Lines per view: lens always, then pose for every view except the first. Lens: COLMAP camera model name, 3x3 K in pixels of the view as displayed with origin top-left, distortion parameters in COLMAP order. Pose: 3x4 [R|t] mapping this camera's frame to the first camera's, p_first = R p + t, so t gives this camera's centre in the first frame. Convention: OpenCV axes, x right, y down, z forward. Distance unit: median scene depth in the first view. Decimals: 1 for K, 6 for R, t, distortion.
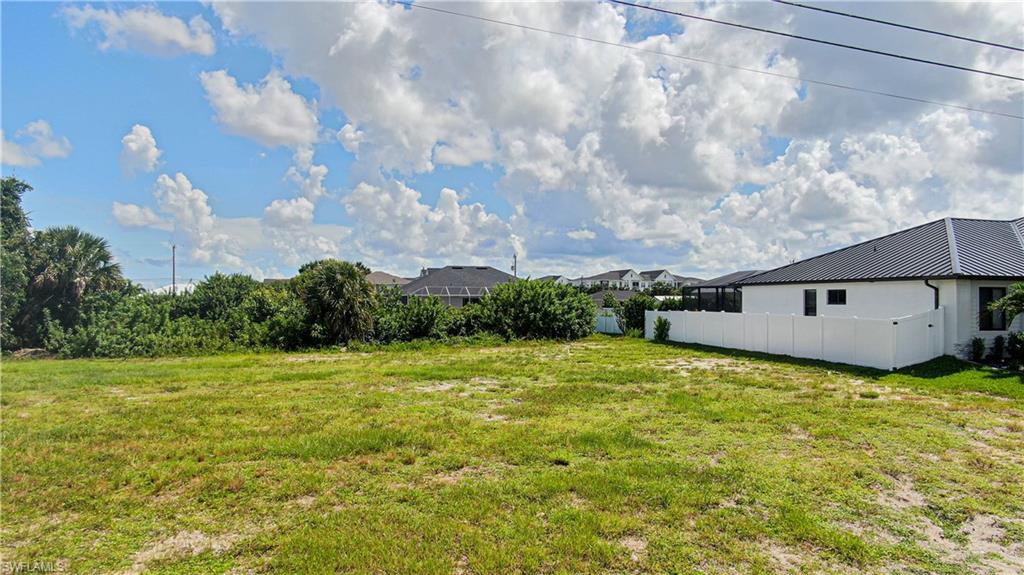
lens RADIAL K [[741.2, 0, 518.5], [0, 741.2, 290.6], [0, 0, 1]] dist [-0.019538, 0.011722]
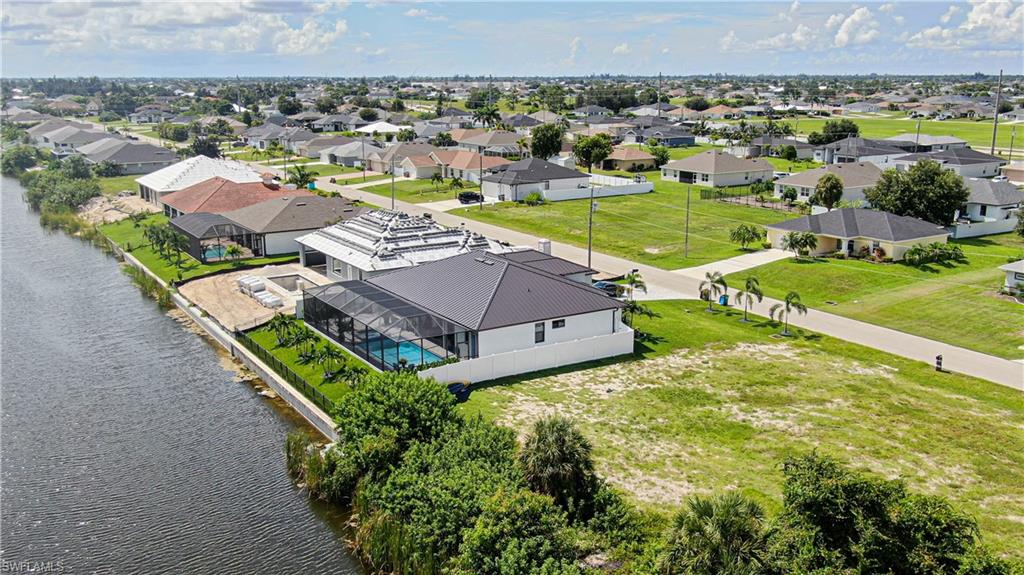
lens RADIAL K [[919.7, 0, 510.9], [0, 919.7, 288.2], [0, 0, 1]] dist [-0.005954, 0.005973]
pose [[-0.272246, -0.220178, 0.936698, -2.719718], [-0.011642, 0.974151, 0.225598, -0.980650], [-0.962157, 0.050513, -0.267772, 2.915474]]
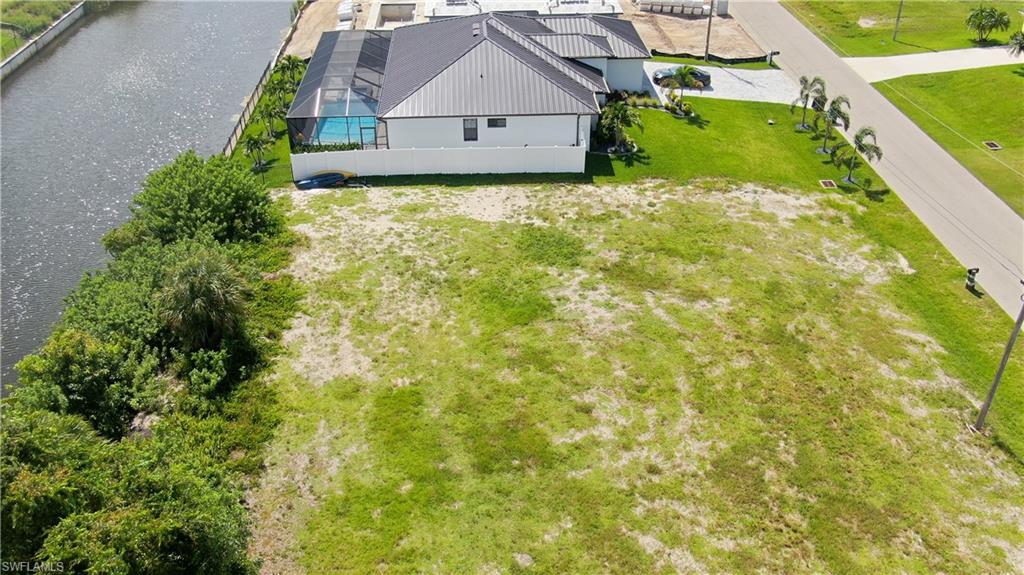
lens RADIAL K [[919.7, 0, 511.7], [0, 919.7, 294.0], [0, 0, 1]] dist [-0.005954, 0.005973]
pose [[0.229025, -0.521366, 0.822025, -2.202515], [-0.009359, 0.843252, 0.537437, -1.211668], [-0.973376, -0.130780, 0.188247, 0.984228]]
